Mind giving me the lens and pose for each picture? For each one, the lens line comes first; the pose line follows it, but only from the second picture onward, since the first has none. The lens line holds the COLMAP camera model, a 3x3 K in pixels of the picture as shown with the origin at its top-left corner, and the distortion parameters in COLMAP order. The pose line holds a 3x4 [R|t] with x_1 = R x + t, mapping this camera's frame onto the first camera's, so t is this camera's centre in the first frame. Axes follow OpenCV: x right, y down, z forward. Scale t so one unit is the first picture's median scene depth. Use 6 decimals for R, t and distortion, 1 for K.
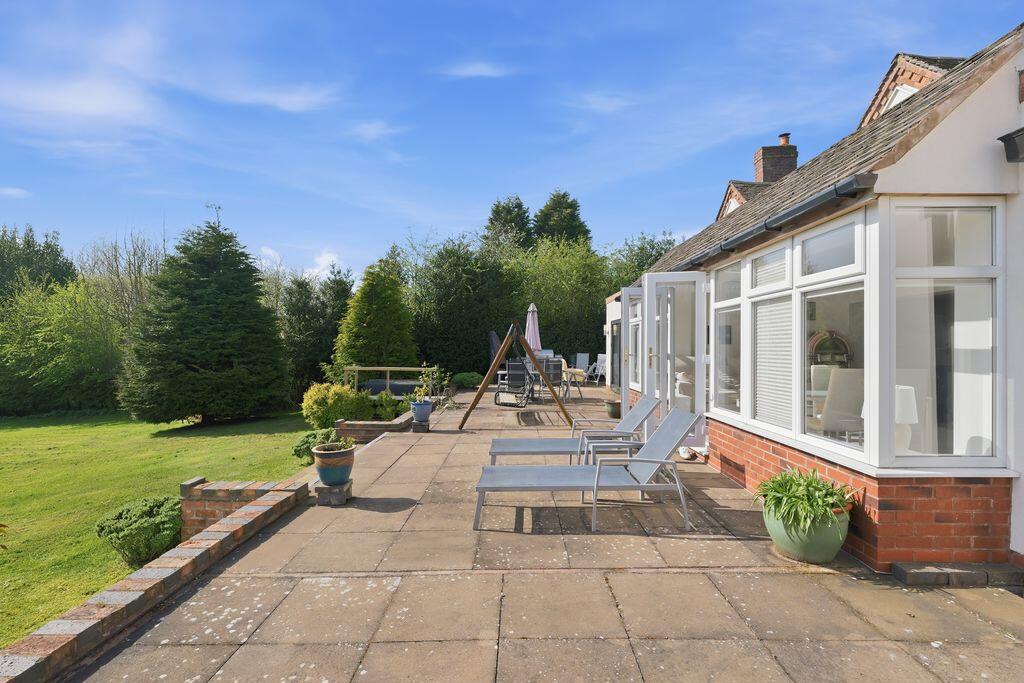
lens RADIAL K [[453.3, 0, 512.0], [0, 453.3, 341.5], [0, 0, 1]] dist [-0.000070, -0.000030]
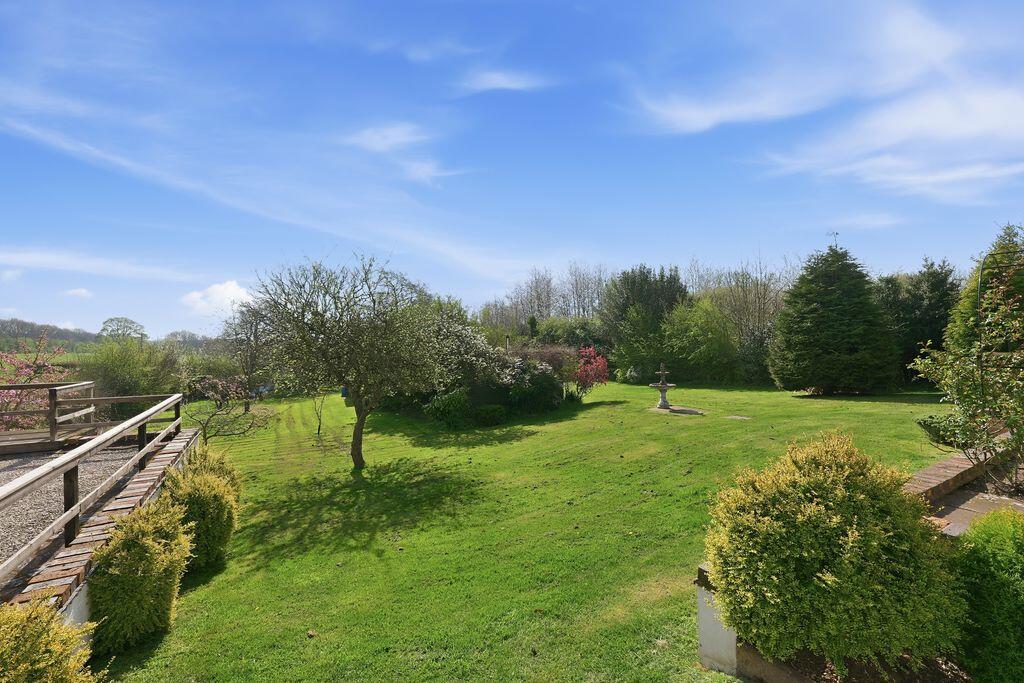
lens RADIAL K [[434.8, 0, 512.0], [0, 434.8, 341.5], [0, 0, 1]] dist [-0.002416, -0.000267]
pose [[0.526438, -0.012626, -0.850120, -0.057839], [0.025301, 0.999680, 0.000820, -0.001061], [0.849837, -0.021941, 0.526589, -0.467753]]
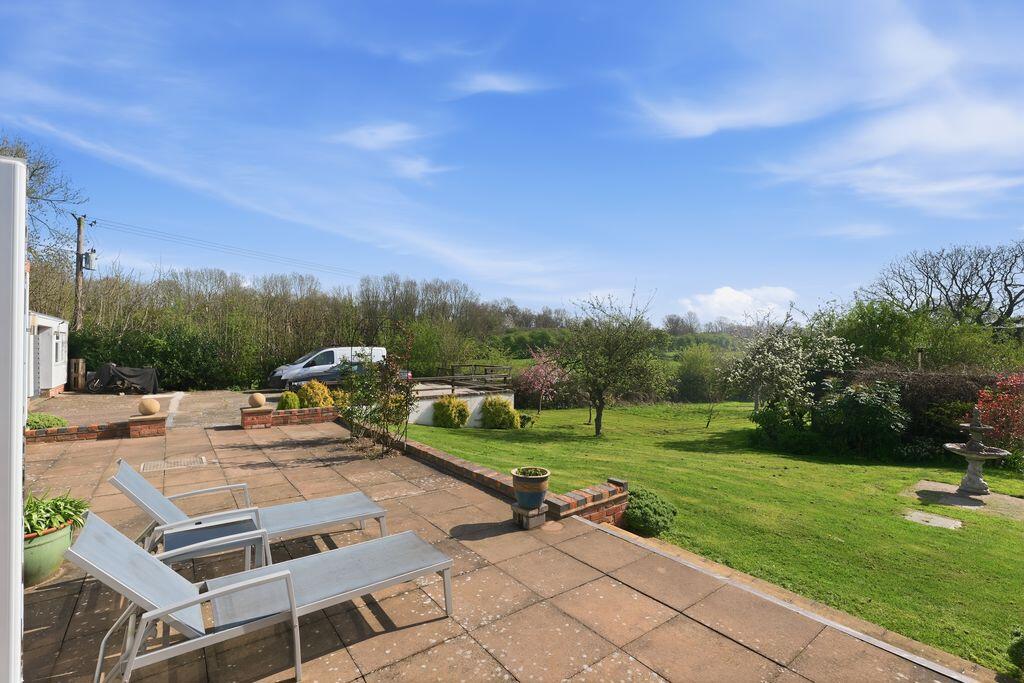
lens RADIAL K [[453.3, 0, 512.0], [0, 453.3, 341.5], [0, 0, 1]] dist [-0.000070, -0.000030]
pose [[-0.784865, -0.009303, -0.619596, 0.148154], [0.001758, 0.999850, -0.017240, -0.025386], [0.619664, -0.014620, -0.784731, 0.904657]]
